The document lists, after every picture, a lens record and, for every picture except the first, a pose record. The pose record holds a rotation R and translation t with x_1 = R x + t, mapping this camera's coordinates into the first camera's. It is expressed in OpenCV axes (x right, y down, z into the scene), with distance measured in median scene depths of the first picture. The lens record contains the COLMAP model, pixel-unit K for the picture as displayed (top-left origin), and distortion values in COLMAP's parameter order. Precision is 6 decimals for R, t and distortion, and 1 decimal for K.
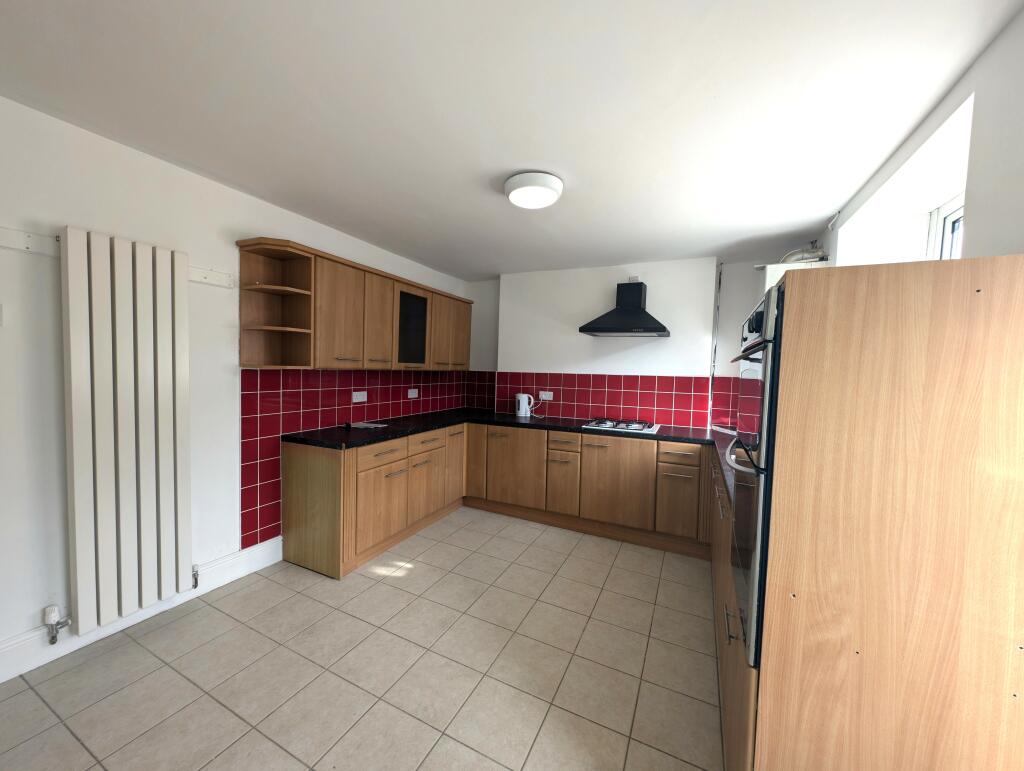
lens RADIAL K [[387.2, 0, 510.3], [0, 387.2, 387.9], [0, 0, 1]] dist [0.013116, -0.004196]
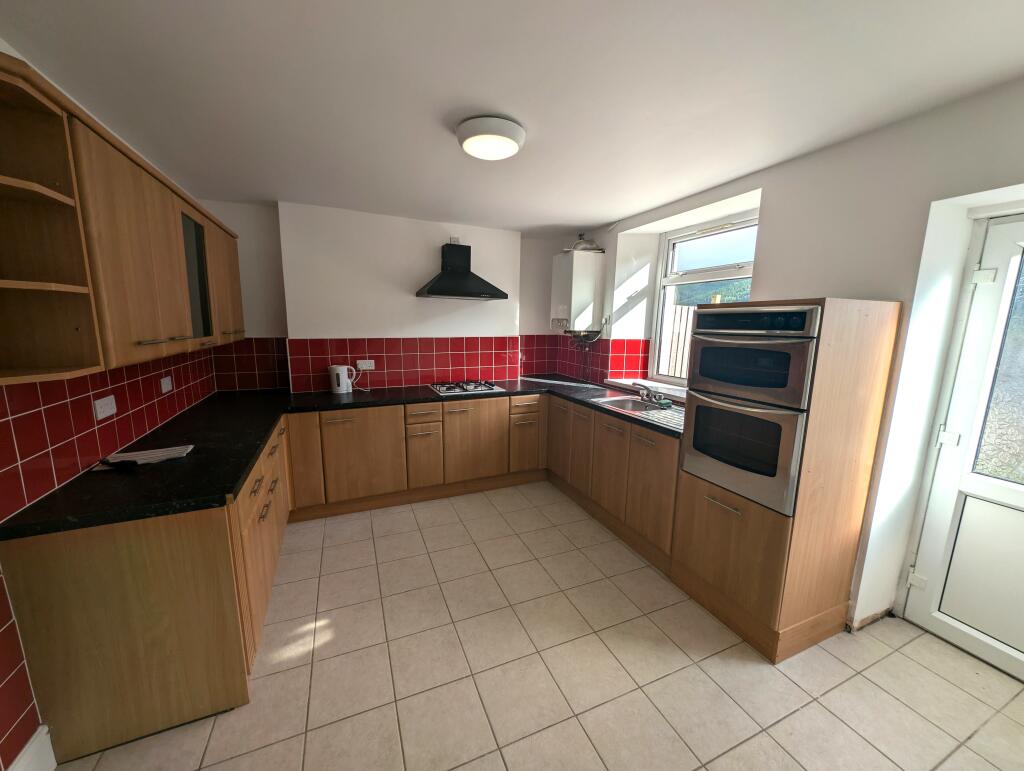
lens RADIAL K [[387.2, 0, 510.3], [0, 387.2, 387.9], [0, 0, 1]] dist [0.013116, -0.004196]
pose [[0.651514, -0.148006, 0.744059, -0.417672], [0.042288, 0.986345, 0.159173, -0.063710], [-0.757457, -0.072239, 0.648876, 0.237235]]
